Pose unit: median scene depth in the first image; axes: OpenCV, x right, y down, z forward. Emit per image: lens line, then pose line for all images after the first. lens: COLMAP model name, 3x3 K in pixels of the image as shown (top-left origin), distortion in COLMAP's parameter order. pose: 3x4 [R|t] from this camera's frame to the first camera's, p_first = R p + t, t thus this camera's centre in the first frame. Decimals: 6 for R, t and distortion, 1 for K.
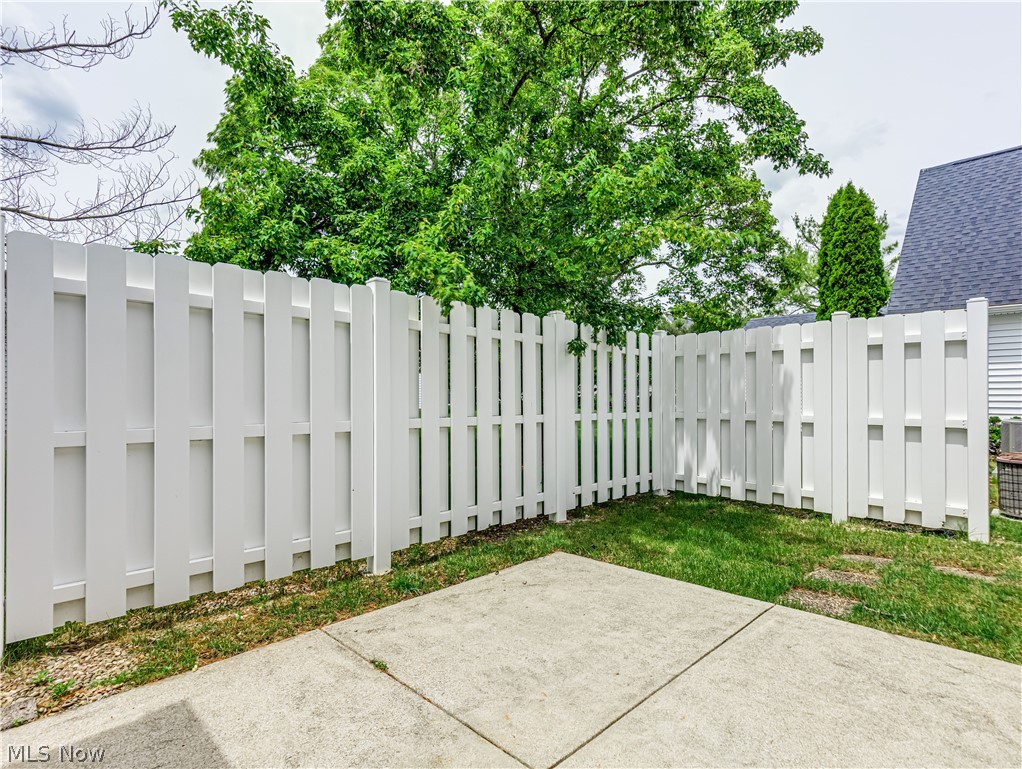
lens RADIAL K [[528.7, 0, 511.9], [0, 528.7, 393.3], [0, 0, 1]] dist [0.001047, 0.000152]
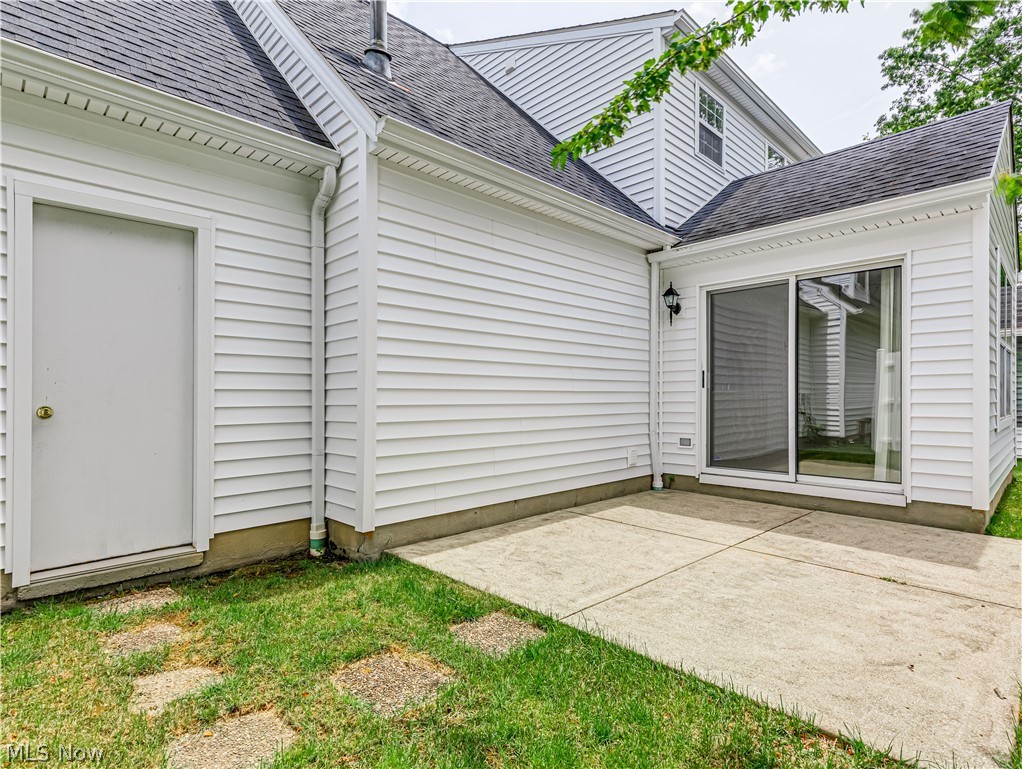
lens RADIAL K [[528.7, 0, 510.2], [0, 528.7, 392.3], [0, 0, 1]] dist [0.001047, 0.000152]
pose [[-0.999988, 0.003260, 0.003692, 0.650608], [0.003167, 0.999685, -0.024878, 0.054403], [-0.003772, -0.024866, -0.999684, 2.128836]]
